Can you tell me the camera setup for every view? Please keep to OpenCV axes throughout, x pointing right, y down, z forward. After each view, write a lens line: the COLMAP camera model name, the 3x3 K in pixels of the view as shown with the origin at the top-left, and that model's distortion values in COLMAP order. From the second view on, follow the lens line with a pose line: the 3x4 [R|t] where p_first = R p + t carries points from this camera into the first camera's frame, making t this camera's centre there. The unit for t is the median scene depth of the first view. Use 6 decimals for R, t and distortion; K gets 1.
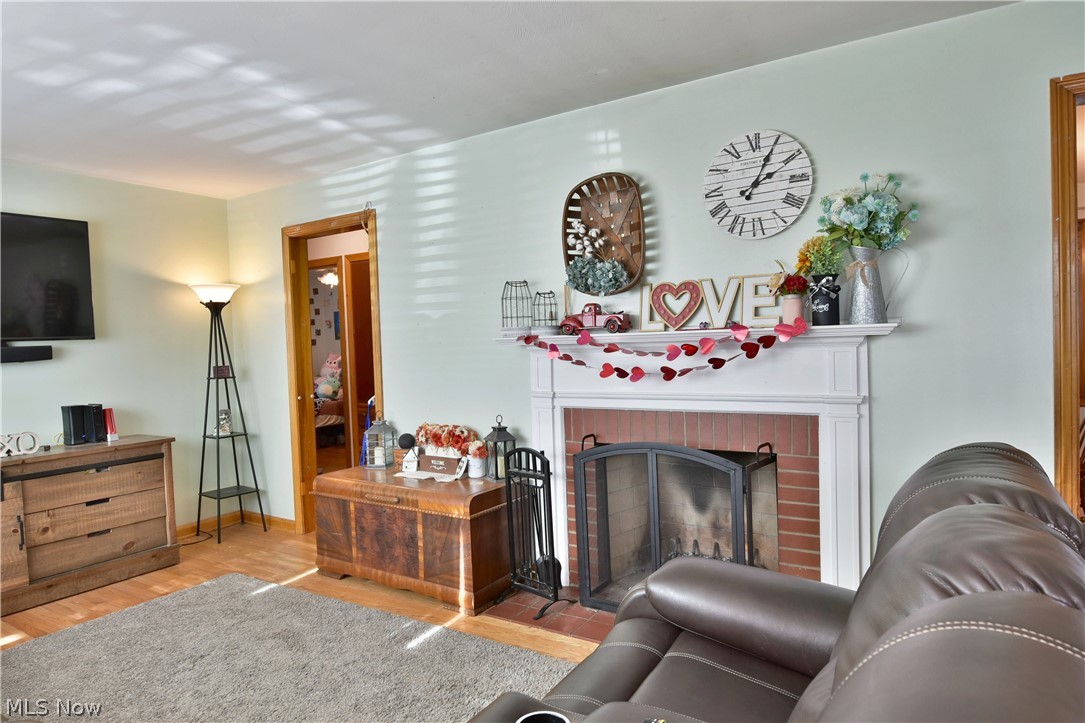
lens RADIAL K [[656.7, 0, 543.0], [0, 656.7, 364.9], [0, 0, 1]] dist [-0.011001, -0.005001]
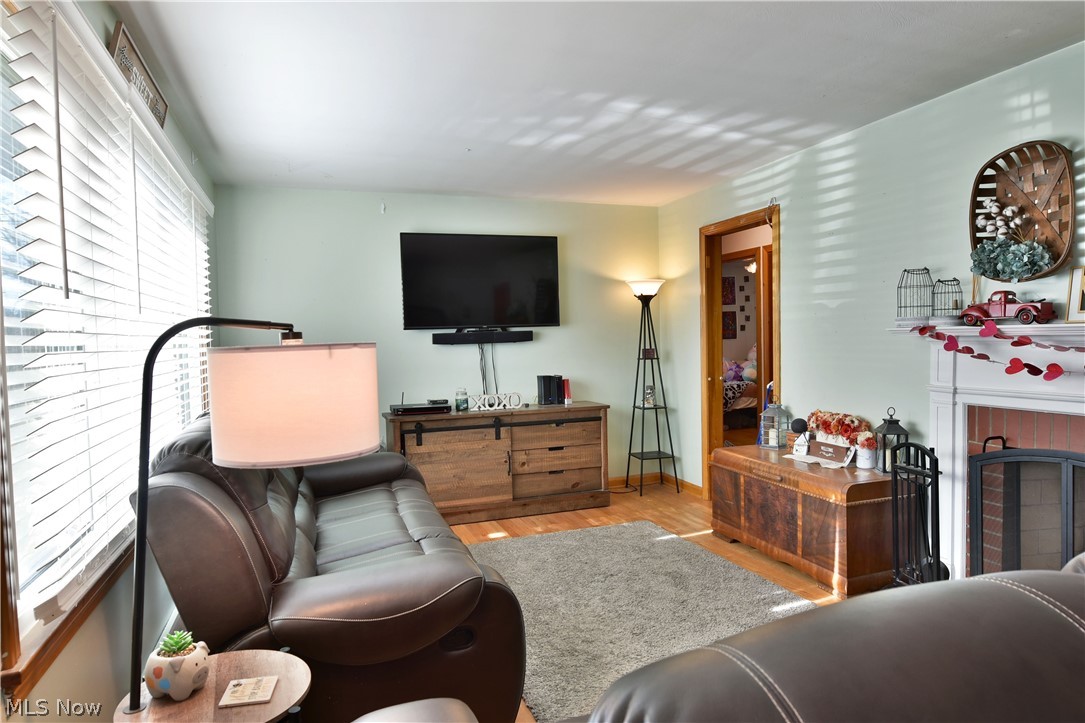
lens RADIAL K [[656.7, 0, 543.0], [0, 656.7, 364.9], [0, 0, 1]] dist [-0.011001, -0.005001]
pose [[0.792341, 0.041482, -0.608667, 0.111865], [-0.026575, 0.999085, 0.033495, -0.005132], [0.609500, -0.010364, 0.792718, -0.081926]]
